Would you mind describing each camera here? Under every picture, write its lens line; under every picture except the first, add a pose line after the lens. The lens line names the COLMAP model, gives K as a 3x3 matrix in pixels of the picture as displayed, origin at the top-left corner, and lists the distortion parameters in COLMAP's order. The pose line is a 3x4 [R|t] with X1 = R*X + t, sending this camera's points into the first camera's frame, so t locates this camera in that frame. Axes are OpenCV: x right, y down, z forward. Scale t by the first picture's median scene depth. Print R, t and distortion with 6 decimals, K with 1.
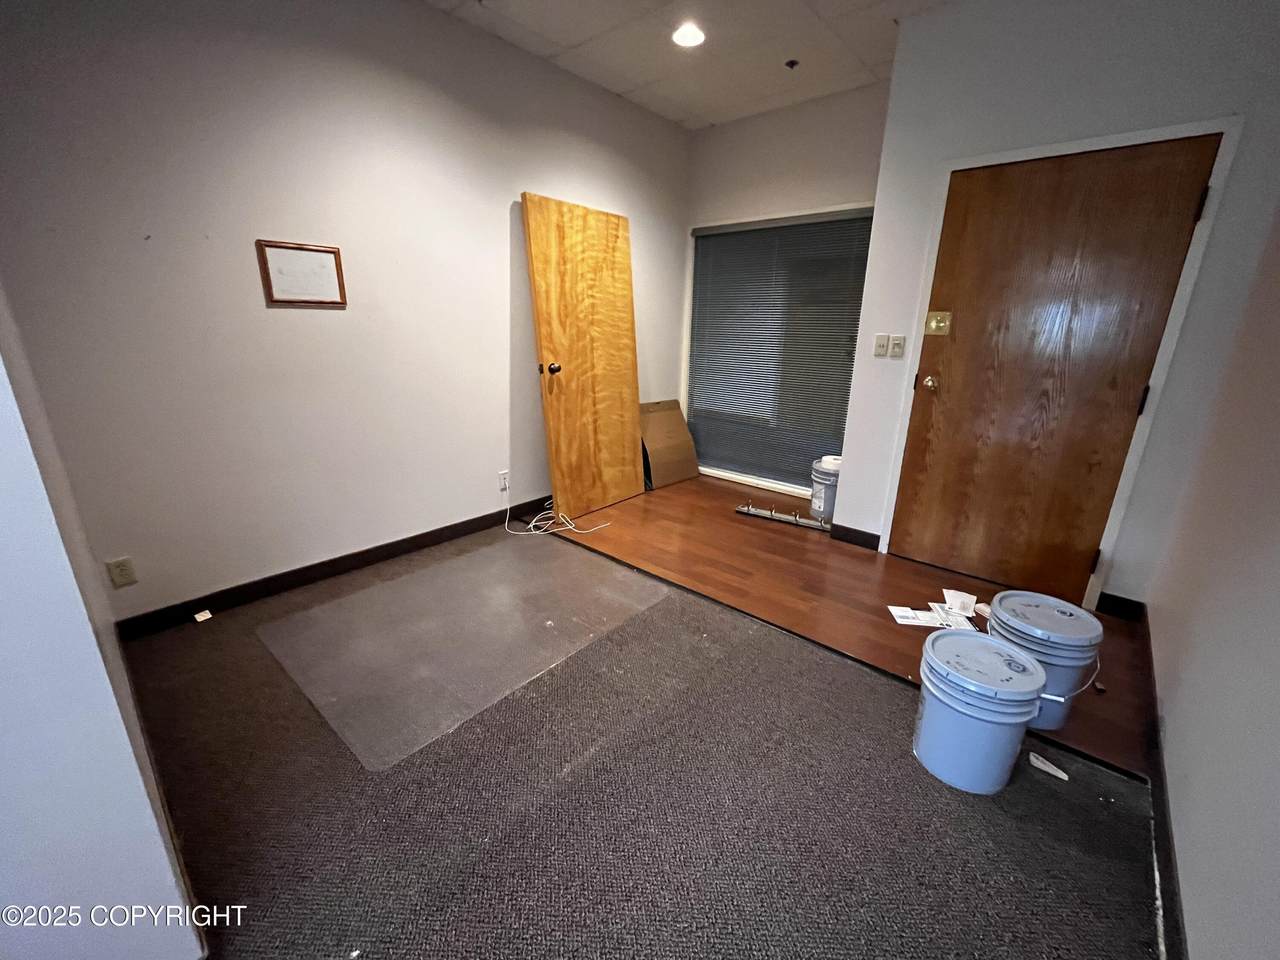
lens RADIAL K [[519.2, 0, 637.8], [0, 519.2, 481.0], [0, 0, 1]] dist [-0.001387, -0.000124]
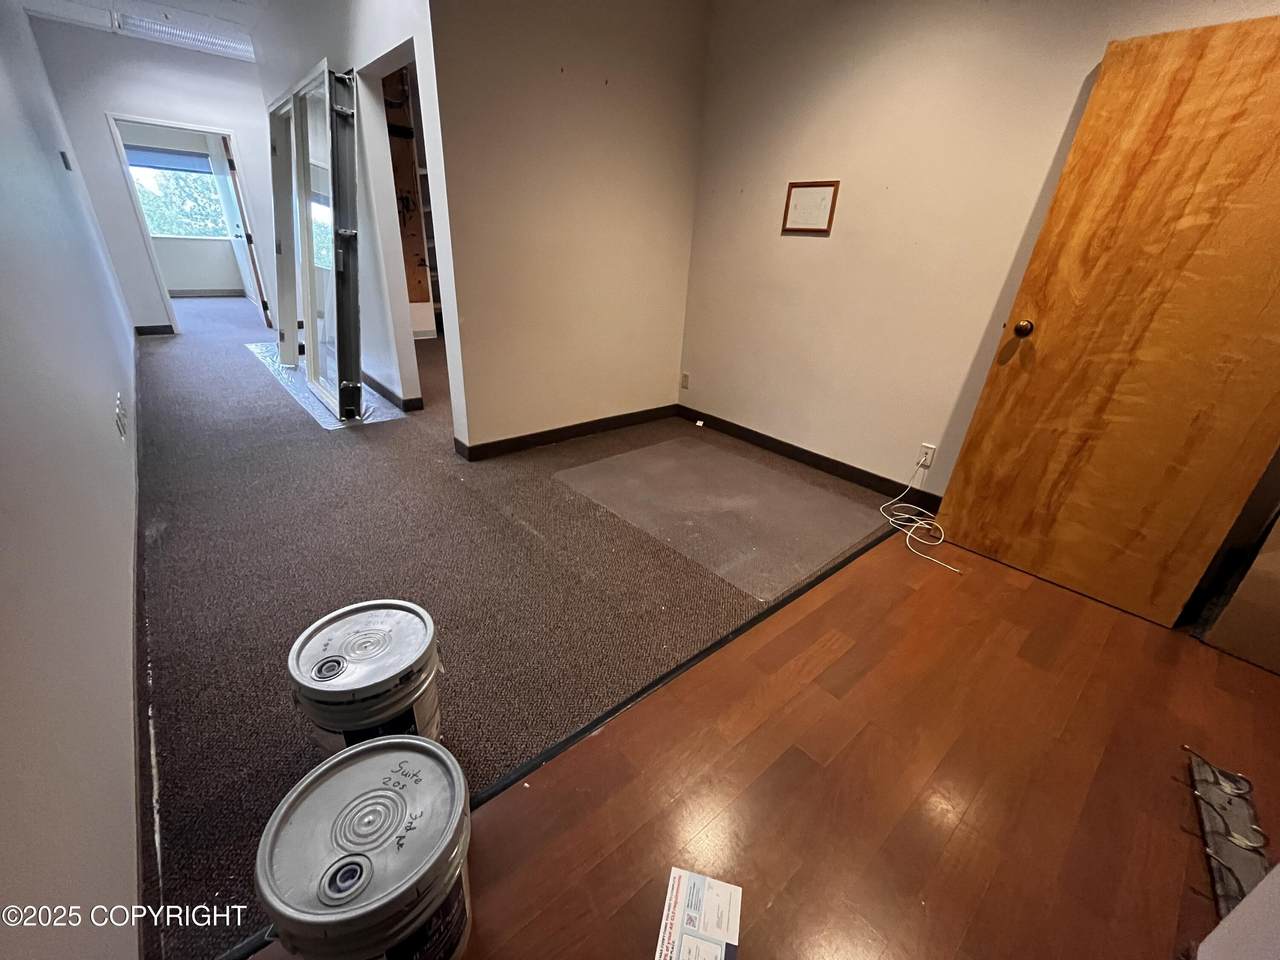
lens RADIAL K [[519.2, 0, 635.8], [0, 519.2, 482.3], [0, 0, 1]] dist [-0.001387, -0.000124]
pose [[-0.129335, 0.405616, -0.904847, 0.566308], [-0.336271, 0.840498, 0.424835, -0.161037], [0.932842, 0.359220, 0.027691, 0.566943]]
